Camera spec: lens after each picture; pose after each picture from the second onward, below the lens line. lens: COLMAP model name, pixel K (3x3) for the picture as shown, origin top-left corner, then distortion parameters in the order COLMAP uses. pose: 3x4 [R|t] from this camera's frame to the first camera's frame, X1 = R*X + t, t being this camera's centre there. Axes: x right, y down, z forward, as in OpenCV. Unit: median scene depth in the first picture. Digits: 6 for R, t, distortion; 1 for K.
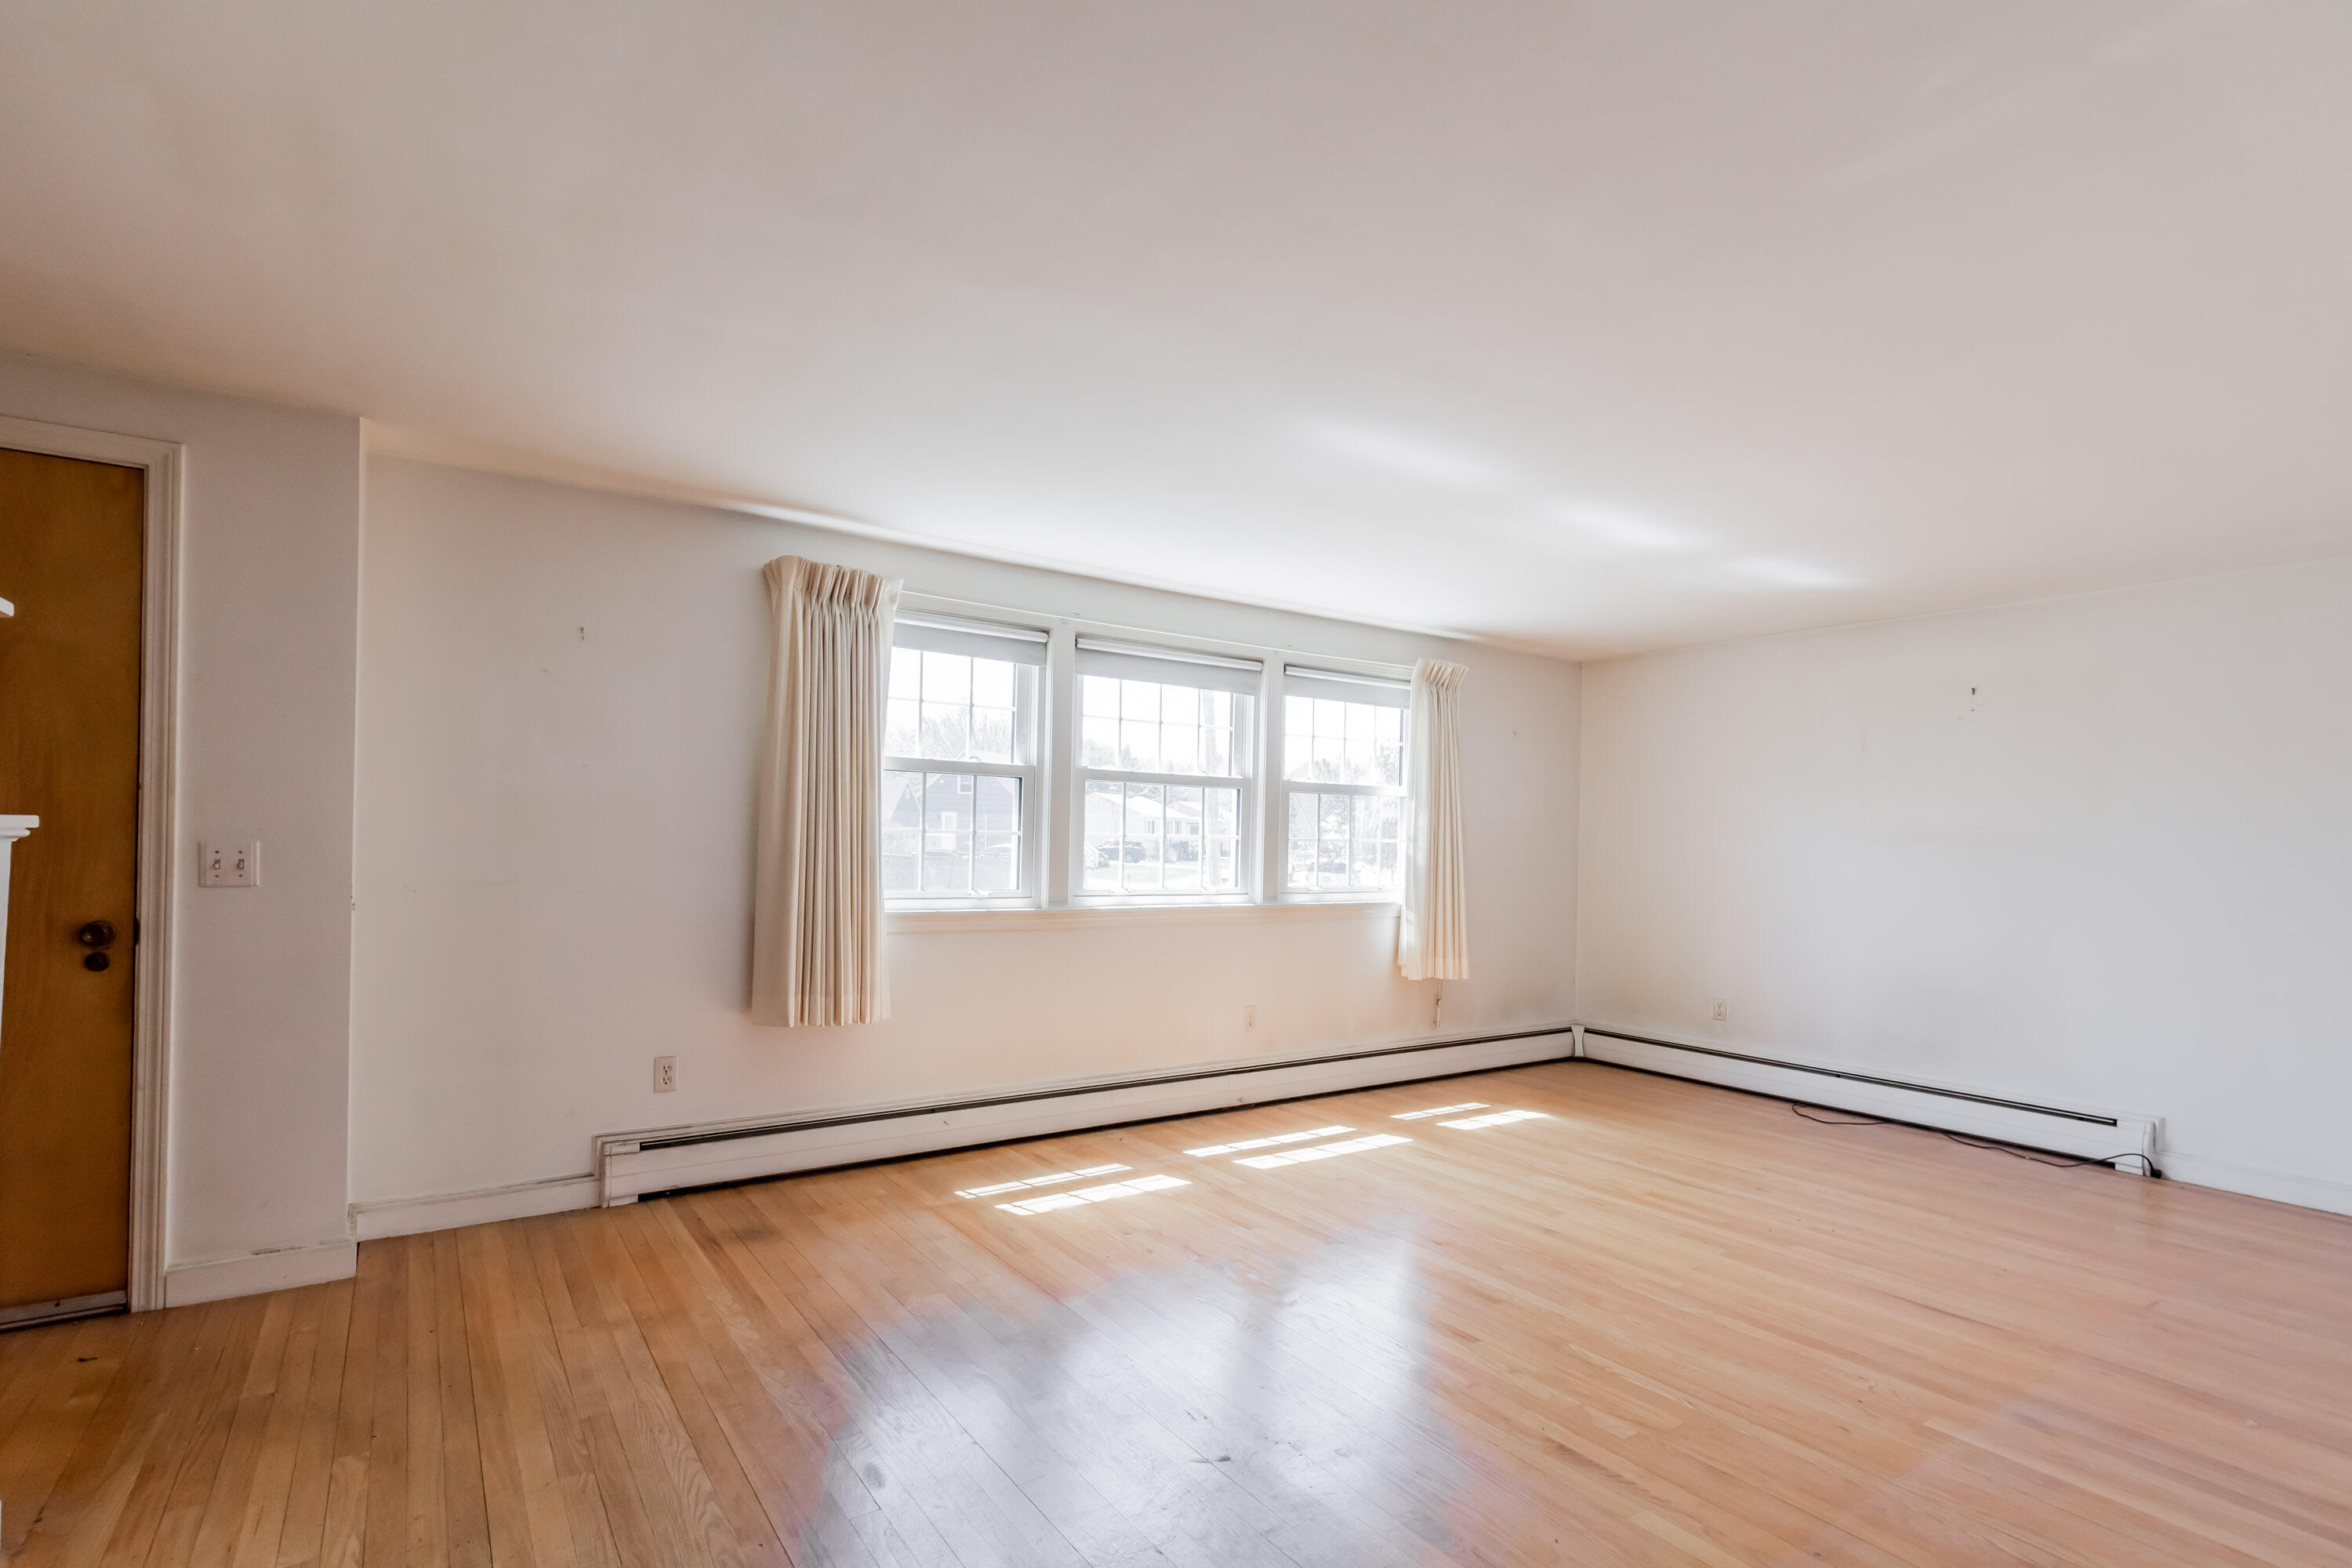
lens RADIAL K [[1130.3, 0, 1173.5], [0, 1130.3, 855.6], [0, 0, 1]] dist [-0.010695, -0.000756]
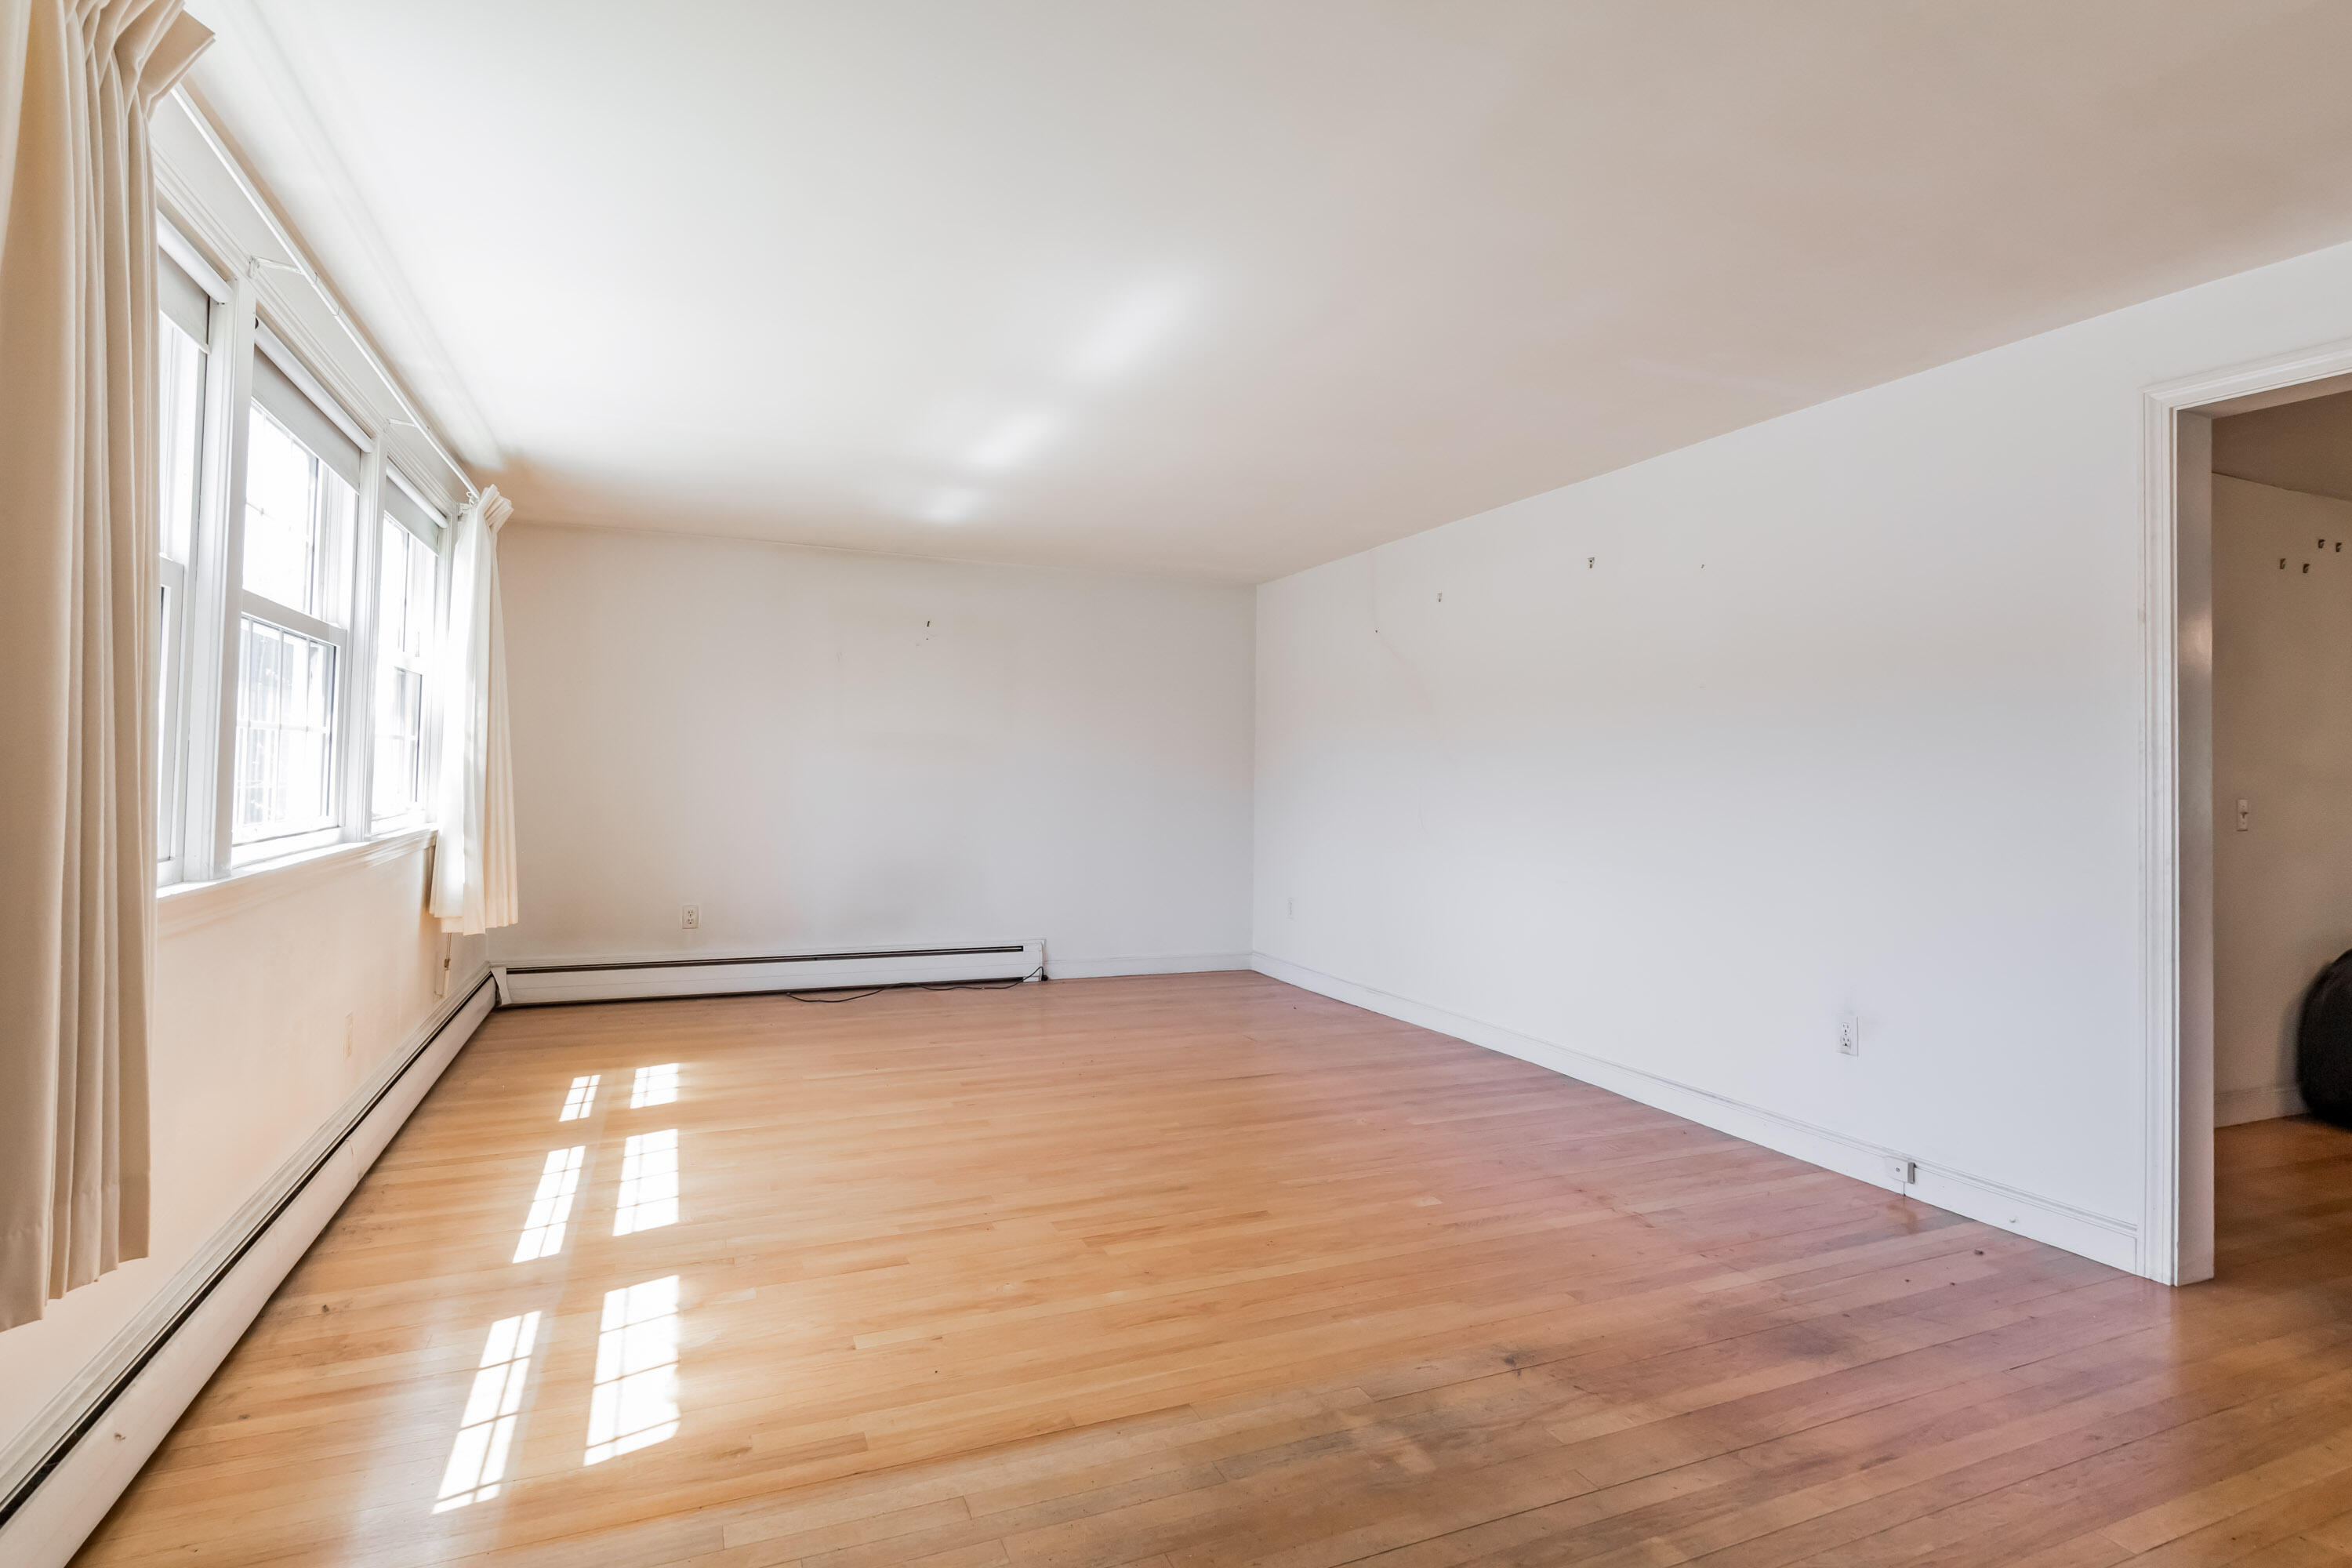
lens RADIAL K [[1127.8, 0, 1176.0], [0, 1127.8, 784.0], [0, 0, 1]] dist [-0.000615, -0.000379]
pose [[0.205059, -0.027335, 0.978368, -0.492406], [0.000383, 0.999612, 0.027848, -0.004566], [-0.978749, -0.005335, 0.204990, 0.540275]]
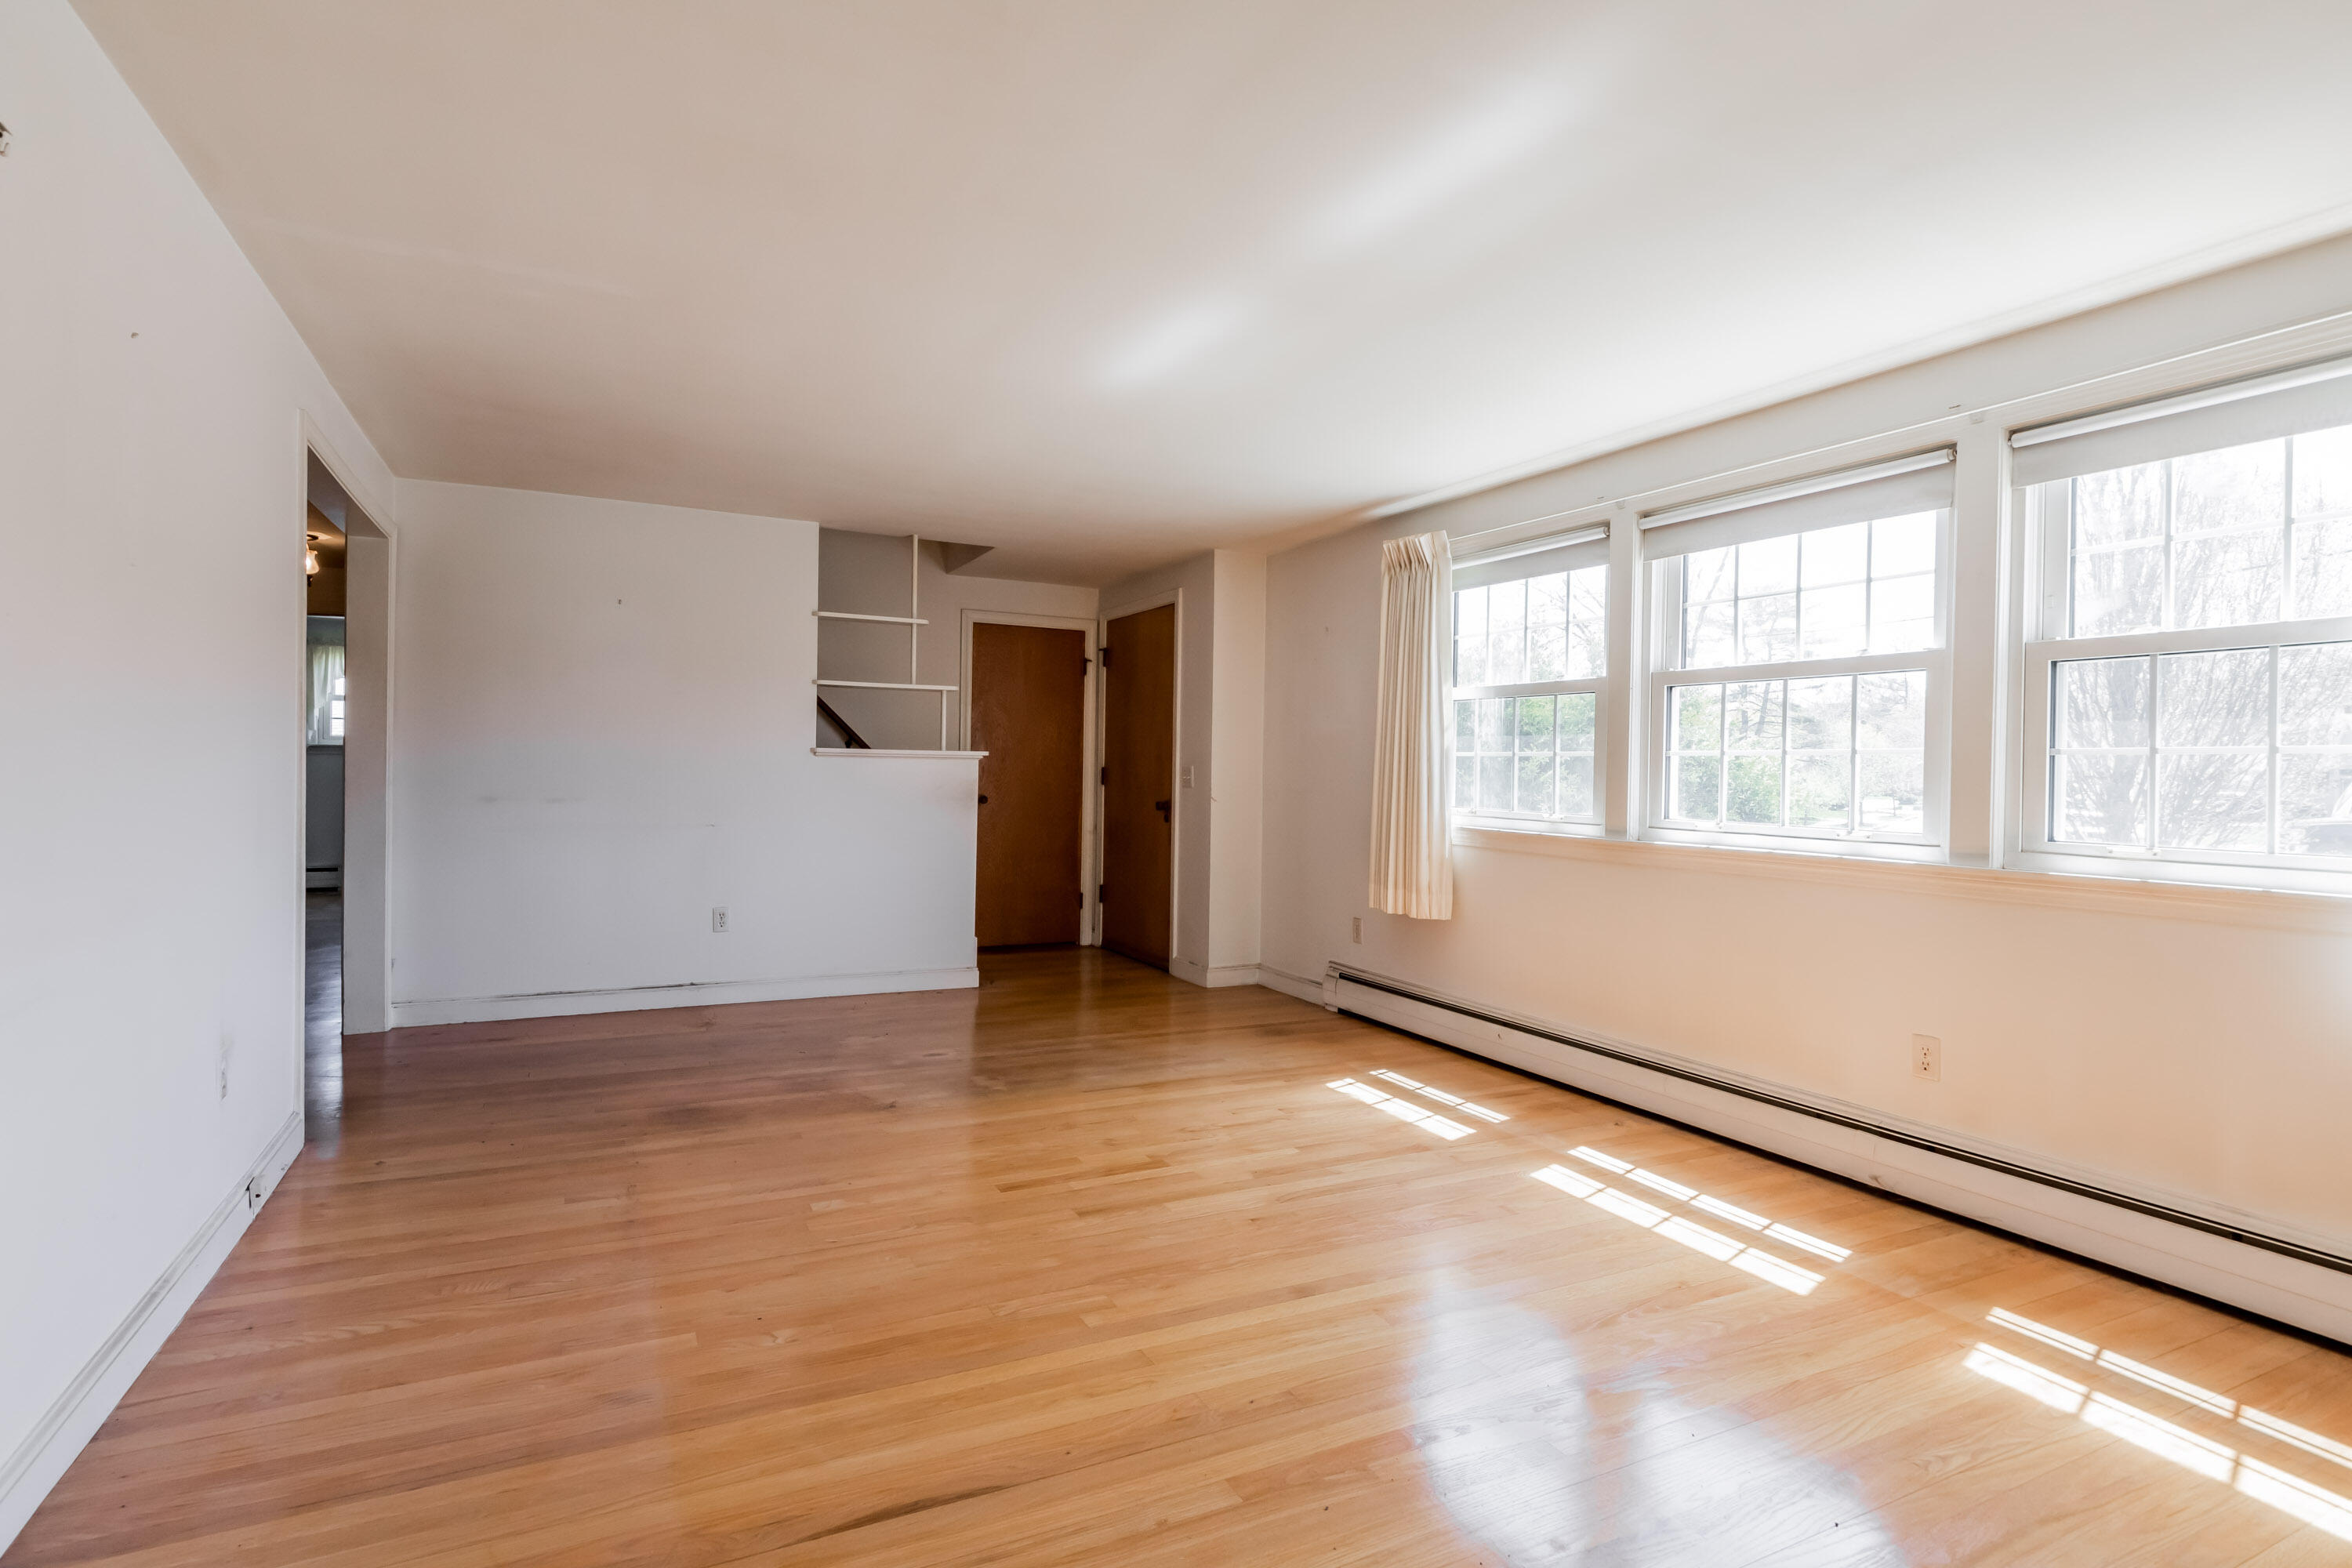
lens RADIAL K [[1134.0, 0, 1174.1], [0, 1134.0, 816.5], [0, 0, 1]] dist [0.000318, -0.000138]
pose [[-0.131546, 0.020002, -0.991108, 0.832418], [-0.033802, 0.999125, 0.024650, 0.020342], [0.990734, 0.036744, -0.130755, 0.809439]]
